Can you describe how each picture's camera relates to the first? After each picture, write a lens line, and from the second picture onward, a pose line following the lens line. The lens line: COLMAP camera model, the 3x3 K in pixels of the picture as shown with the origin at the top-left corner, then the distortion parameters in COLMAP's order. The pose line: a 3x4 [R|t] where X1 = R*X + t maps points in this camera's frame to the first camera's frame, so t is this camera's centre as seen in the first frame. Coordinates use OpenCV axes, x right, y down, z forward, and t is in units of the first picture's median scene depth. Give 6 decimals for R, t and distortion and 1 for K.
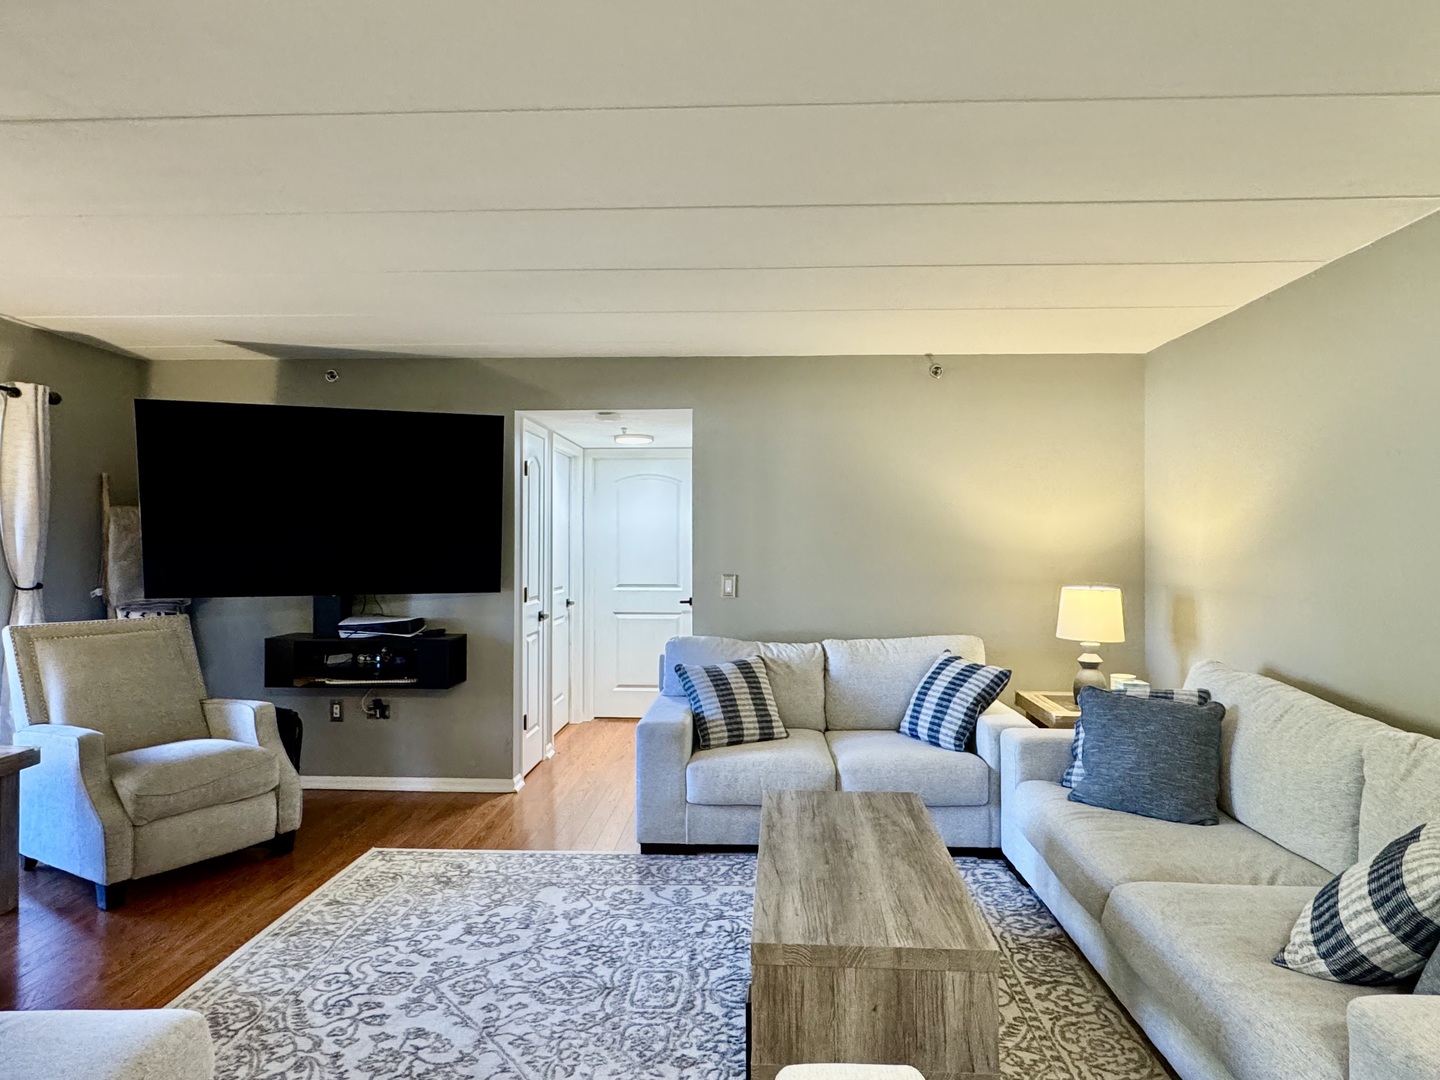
lens RADIAL K [[873.2, 0, 717.4], [0, 873.2, 545.0], [0, 0, 1]] dist [-0.004146, 0.001734]
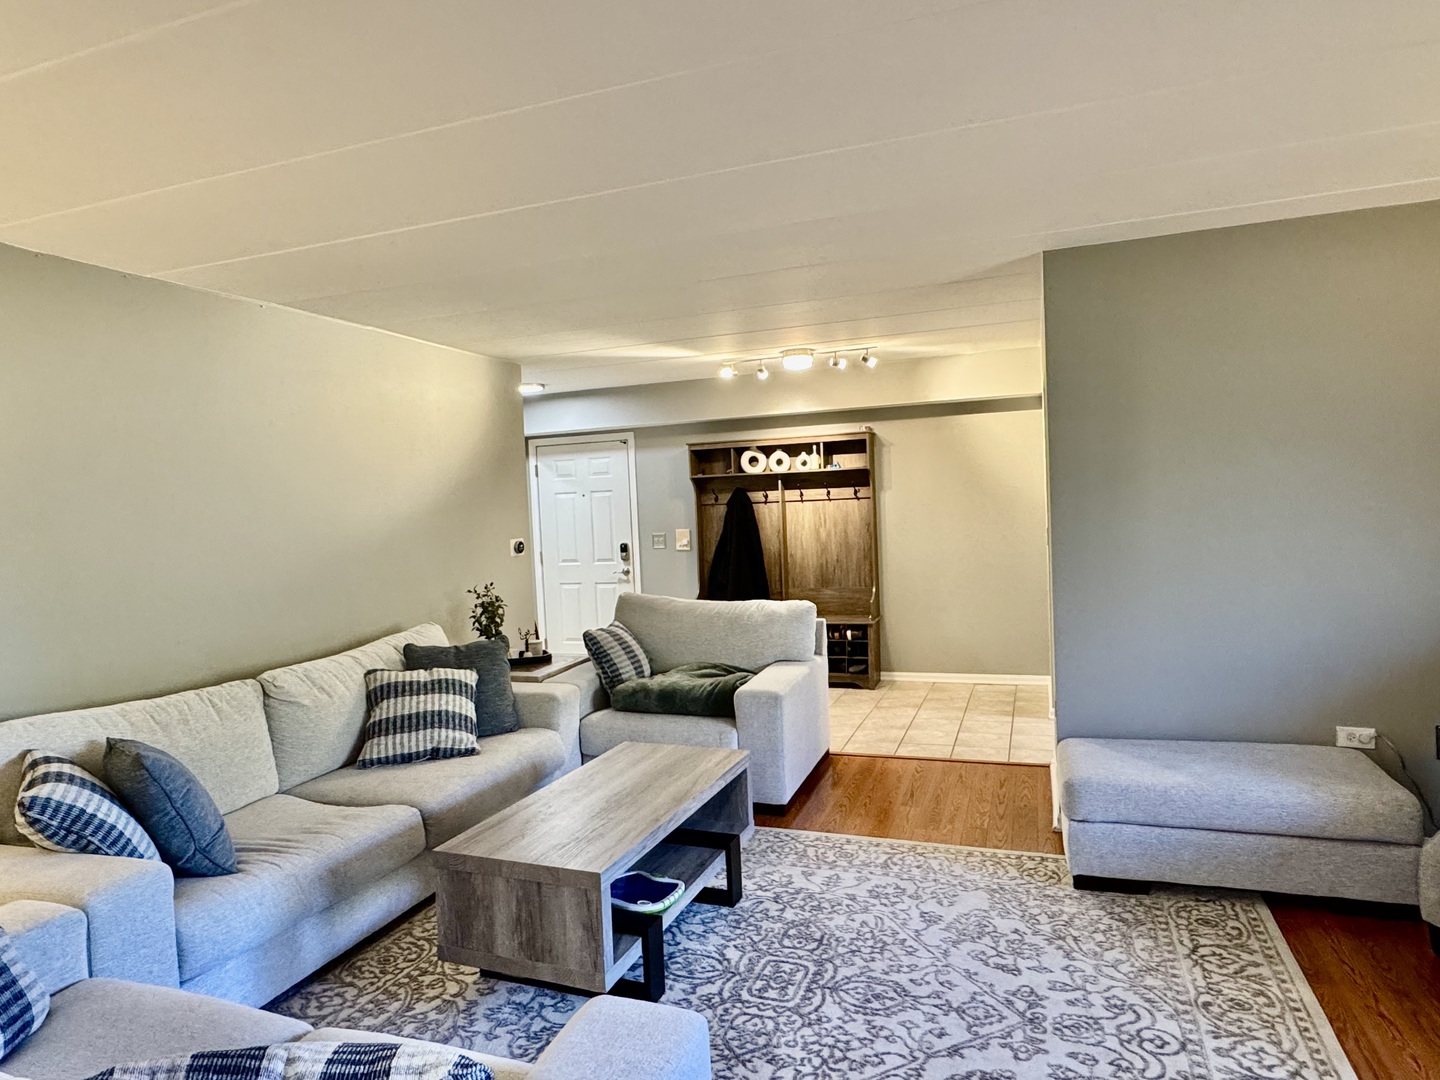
lens RADIAL K [[889.3, 0, 718.1], [0, 889.3, 536.6], [0, 0, 1]] dist [-0.004553, 0.003765]
pose [[-0.954452, 0.029143, 0.296938, -0.292762], [0.043605, 0.998157, 0.042196, -0.029094], [-0.295161, 0.053222, -0.953964, 1.809915]]
